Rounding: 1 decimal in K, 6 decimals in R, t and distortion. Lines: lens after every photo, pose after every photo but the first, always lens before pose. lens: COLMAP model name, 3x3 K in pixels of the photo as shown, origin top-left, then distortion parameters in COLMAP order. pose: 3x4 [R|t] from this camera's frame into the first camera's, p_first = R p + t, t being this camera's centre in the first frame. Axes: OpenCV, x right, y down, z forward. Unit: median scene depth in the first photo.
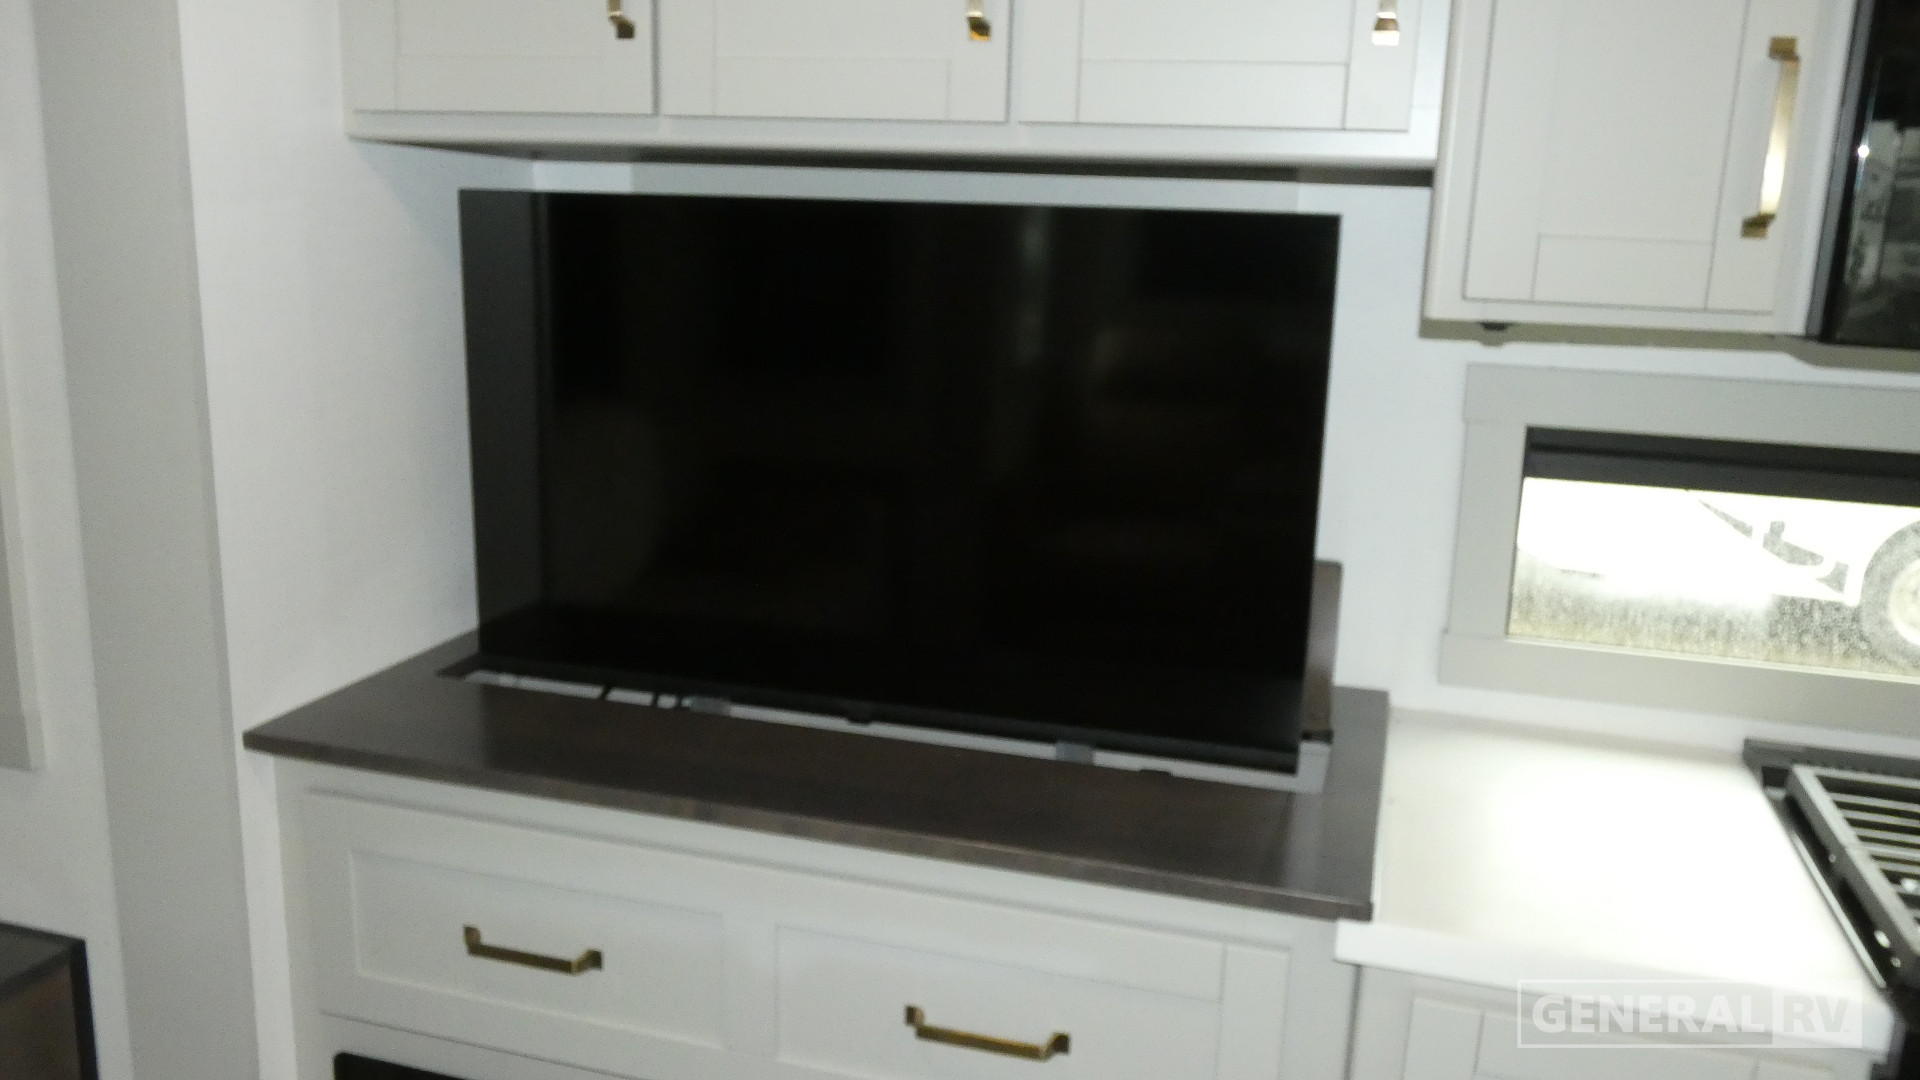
lens RADIAL K [[1552.8, 0, 937.4], [0, 1552.8, 536.2], [0, 0, 1]] dist [-0.017931, -0.001032]
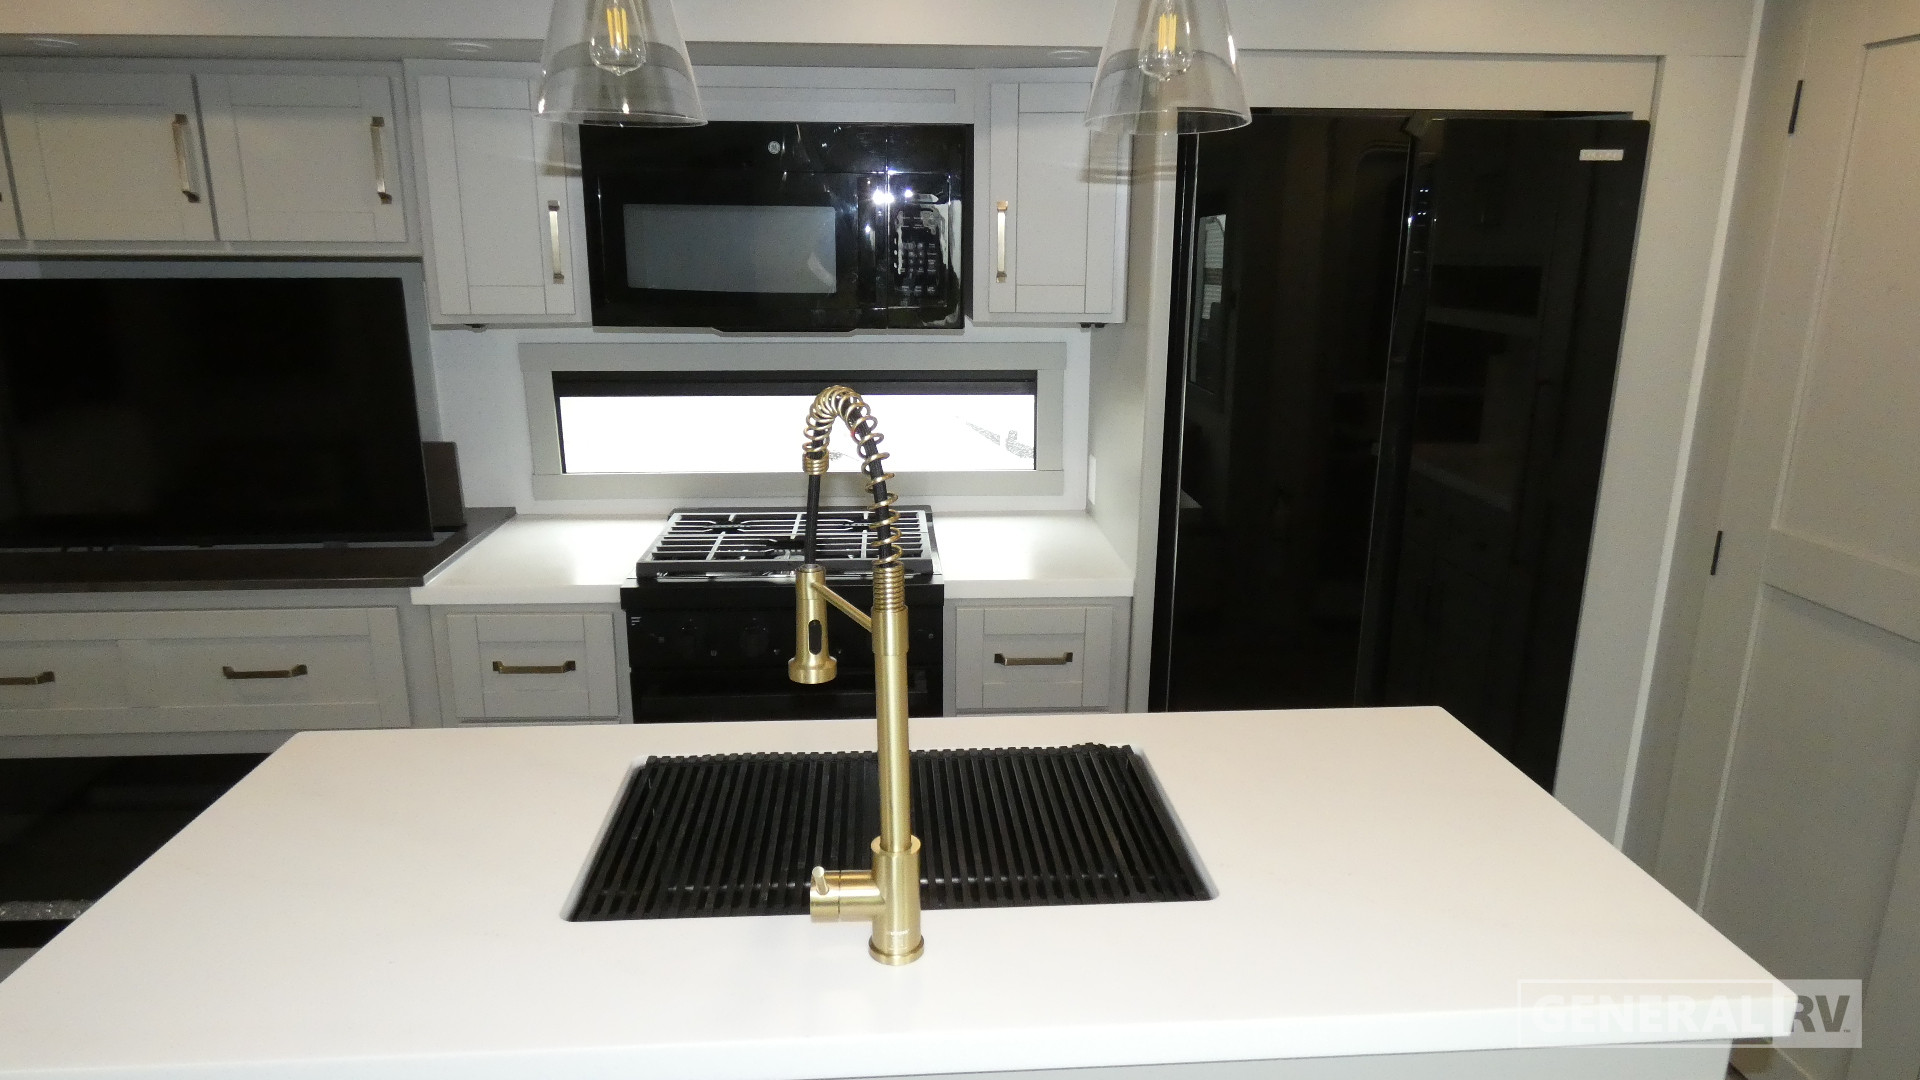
lens RADIAL K [[1155.8, 0, 960.0], [0, 1155.8, 540.0], [0, 0, 1]] dist [-0.001992, -0.000703]
pose [[0.935161, -0.117566, 0.334143, 0.365105], [0.101019, 0.992657, 0.066541, 0.115715], [-0.339513, -0.028472, 0.940171, -0.723489]]
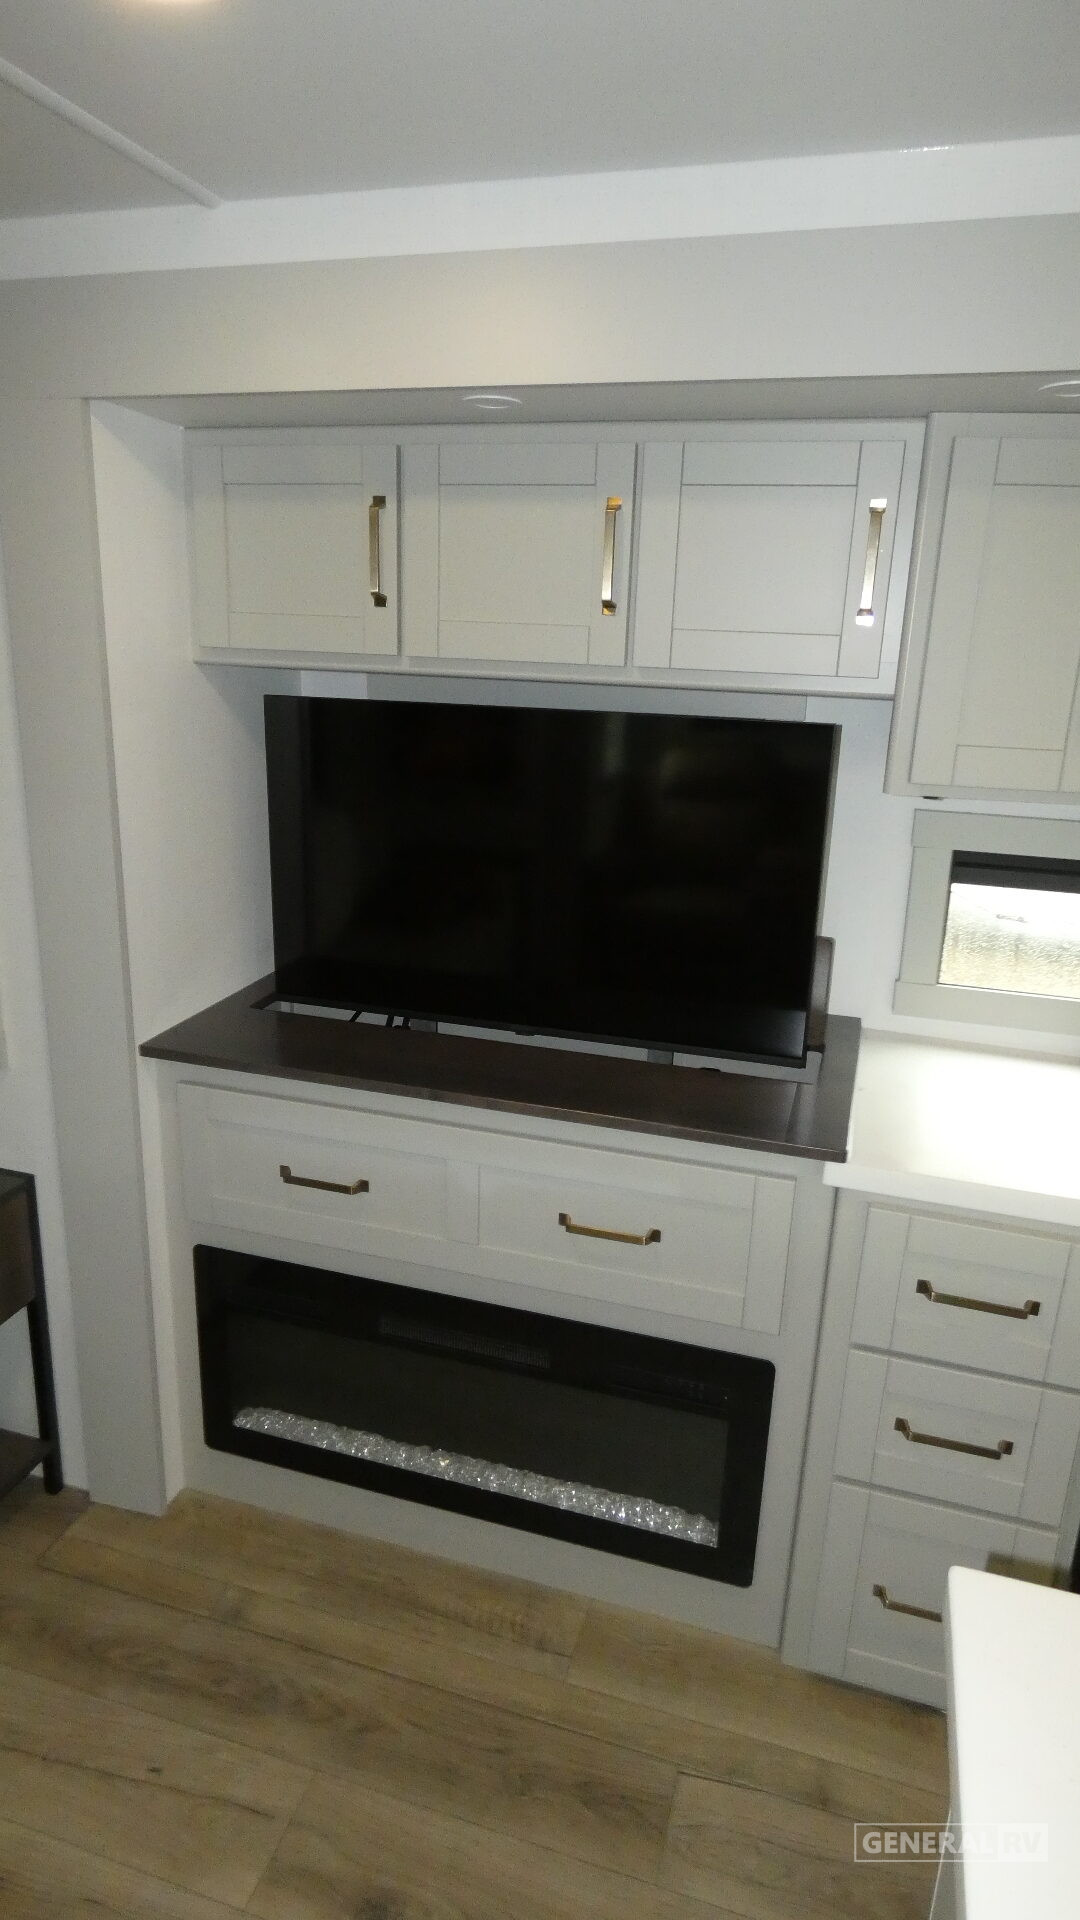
lens RADIAL K [[1160.3, 0, 534.3], [0, 1160.3, 959.5], [0, 0, 1]] dist [-0.001171, 0.002120]
pose [[0.999999, 0.000288, -0.000994, -0.042354], [-0.000219, 0.997692, 0.067900, -0.042477], [0.001011, -0.067899, 0.997692, -0.183400]]
